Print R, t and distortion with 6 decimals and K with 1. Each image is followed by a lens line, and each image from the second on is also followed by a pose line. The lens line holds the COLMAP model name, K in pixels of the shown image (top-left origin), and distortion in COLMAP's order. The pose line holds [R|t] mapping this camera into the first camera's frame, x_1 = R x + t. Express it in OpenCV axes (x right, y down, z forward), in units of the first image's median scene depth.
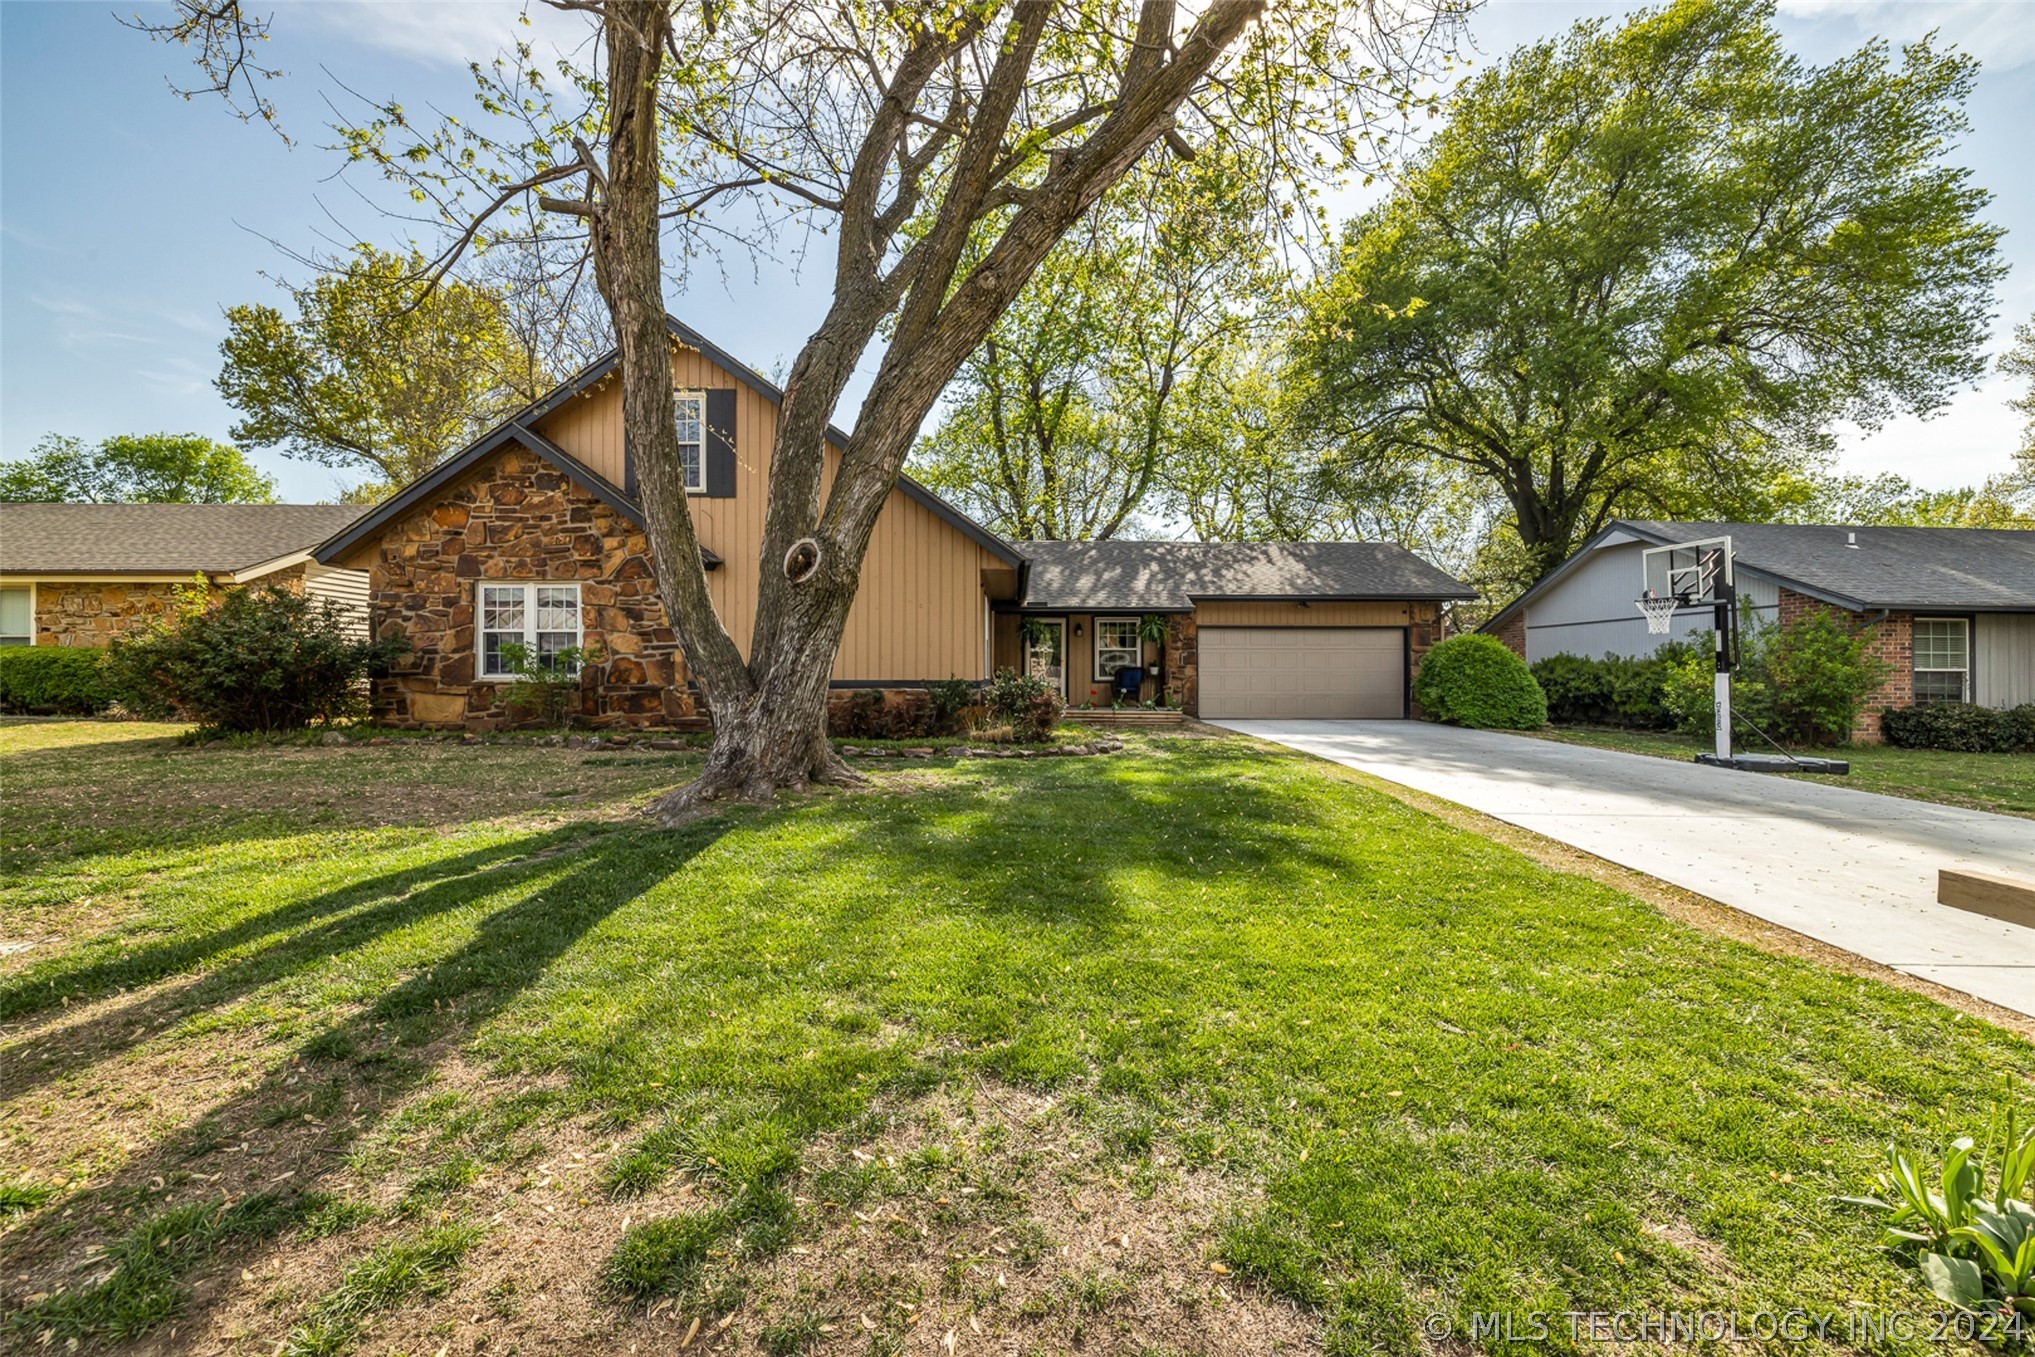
lens RADIAL K [[846.6, 0, 1060.6], [0, 846.6, 675.8], [0, 0, 1]] dist [0.000673, 0.000066]
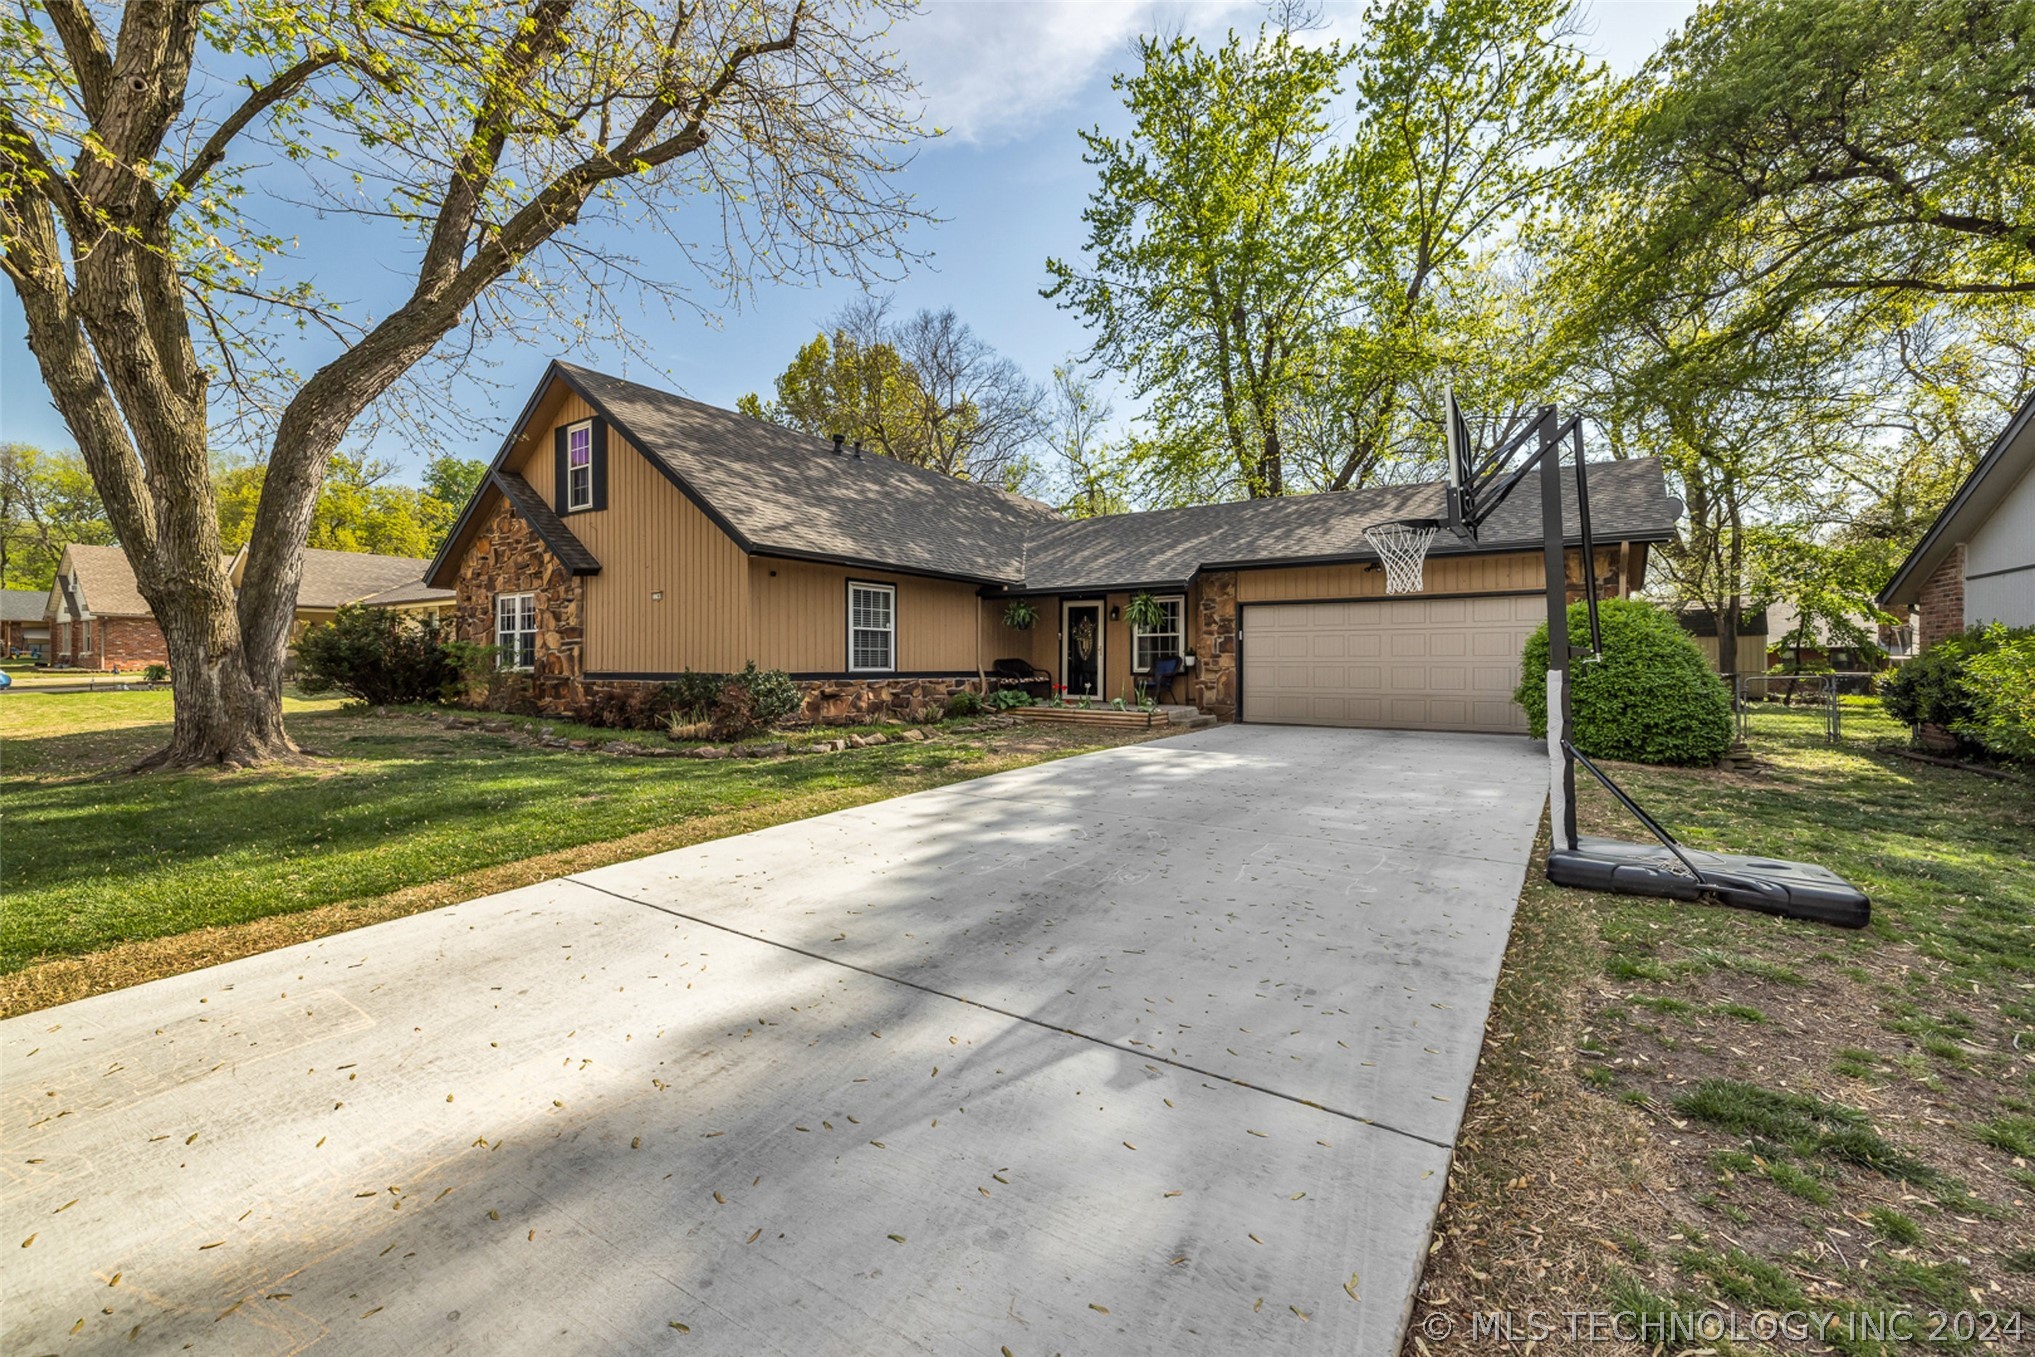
lens RADIAL K [[846.8, 0, 1057.1], [0, 846.8, 662.9], [0, 0, 1]] dist [0.000042, 0.000047]
pose [[0.828873, -0.000687, -0.559436, 0.738990], [0.001224, 0.999999, 0.000585, -0.007142], [0.559435, -0.001169, 0.828874, 0.404677]]
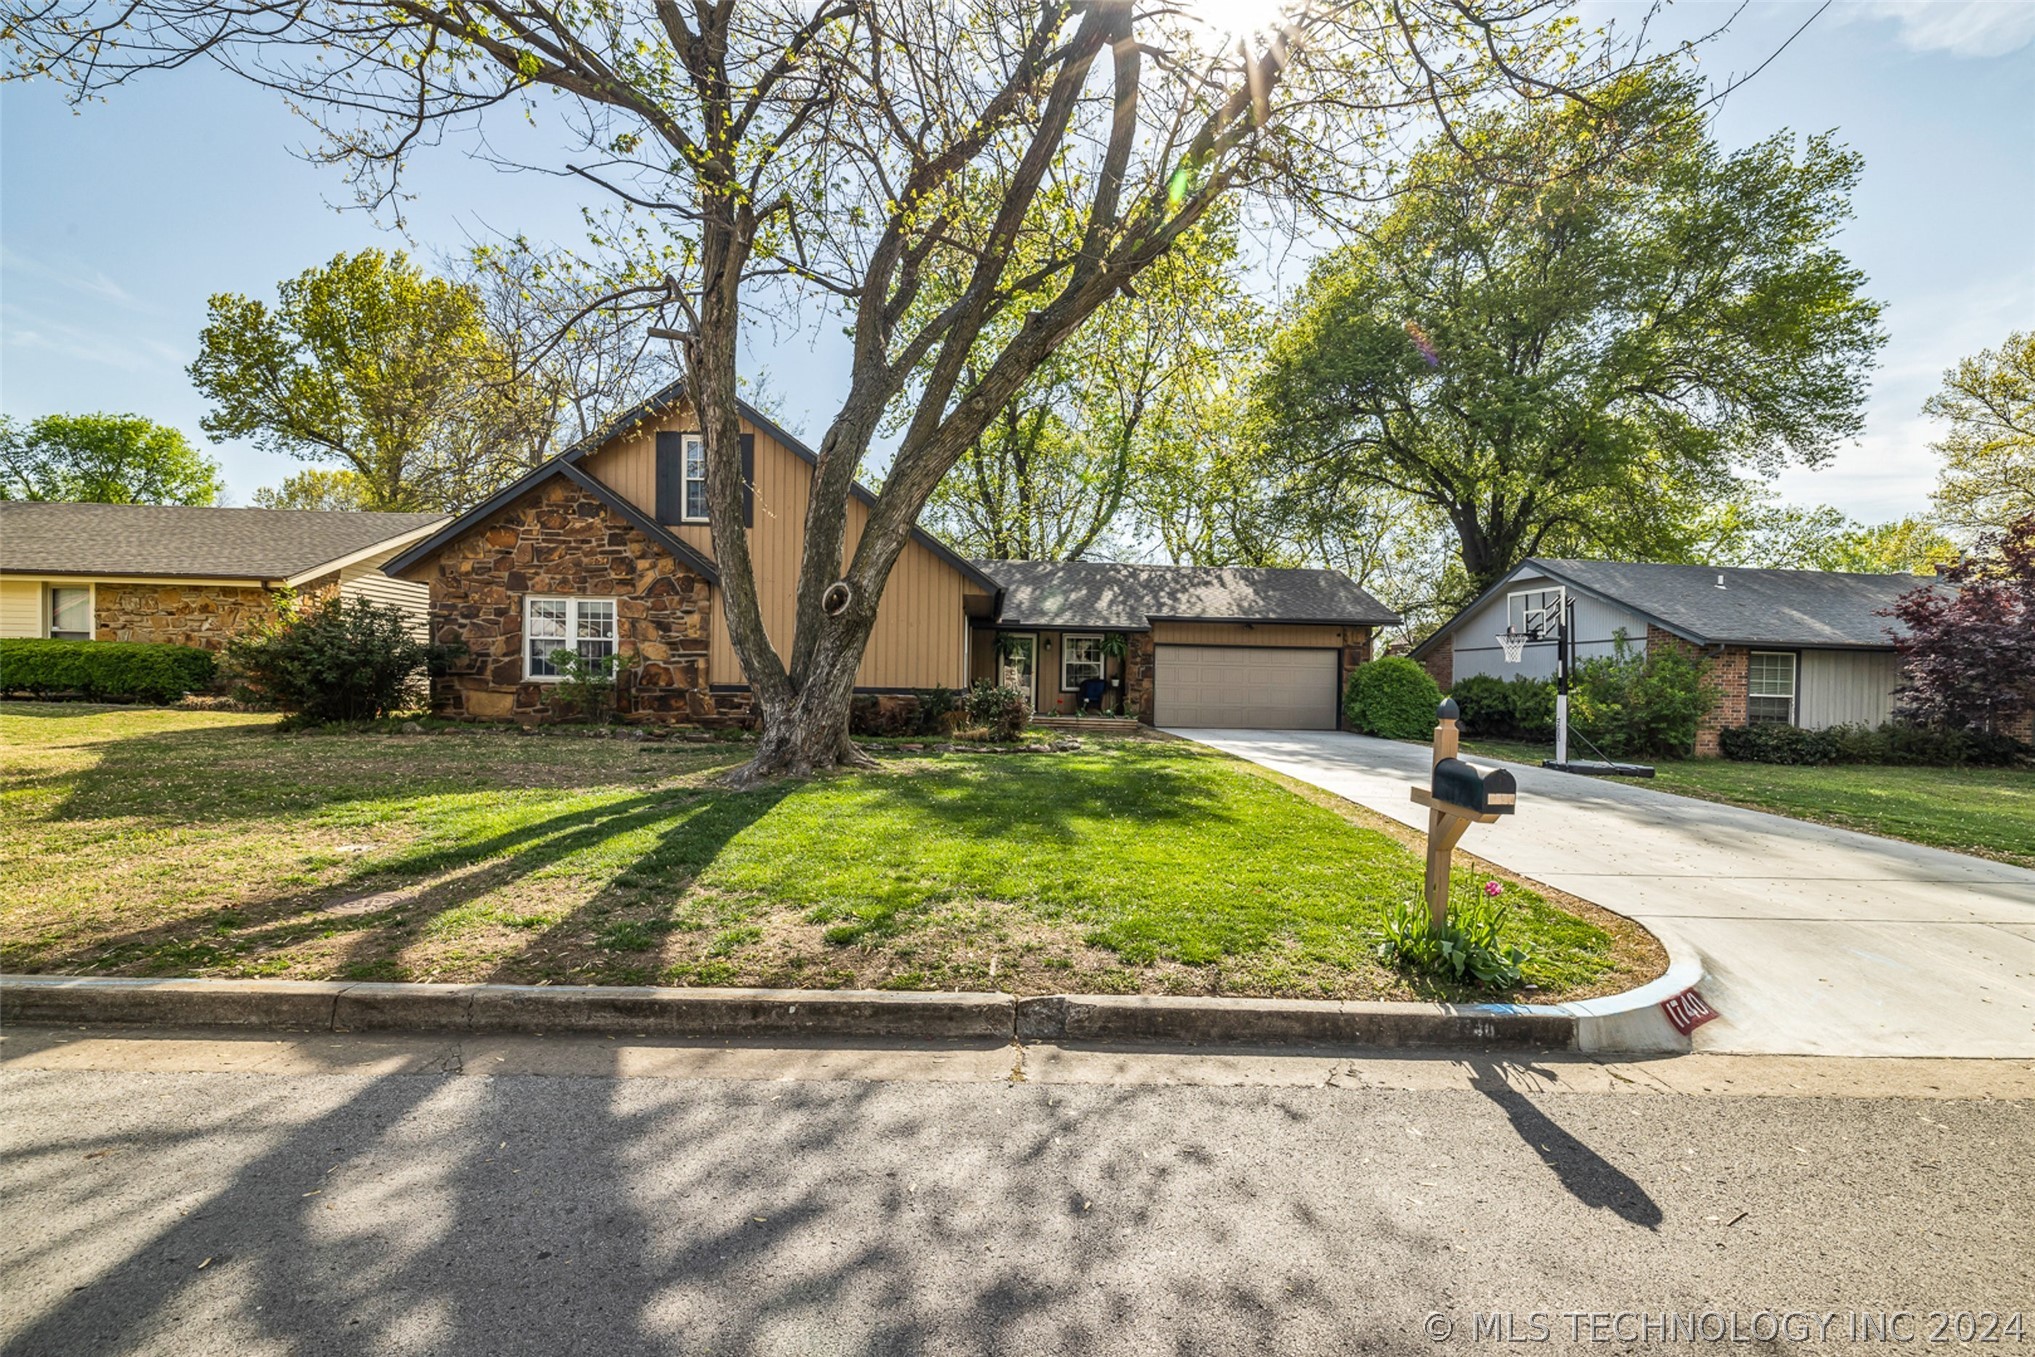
lens RADIAL K [[869.8, 0, 1072.1], [0, 869.8, 706.1], [0, 0, 1]] dist [0.000303, -0.000008]
pose [[0.998831, 0.018800, 0.044526, 0.006001], [-0.019901, 0.999503, 0.024431, -0.003664], [-0.044045, -0.025289, 0.998709, -0.219063]]
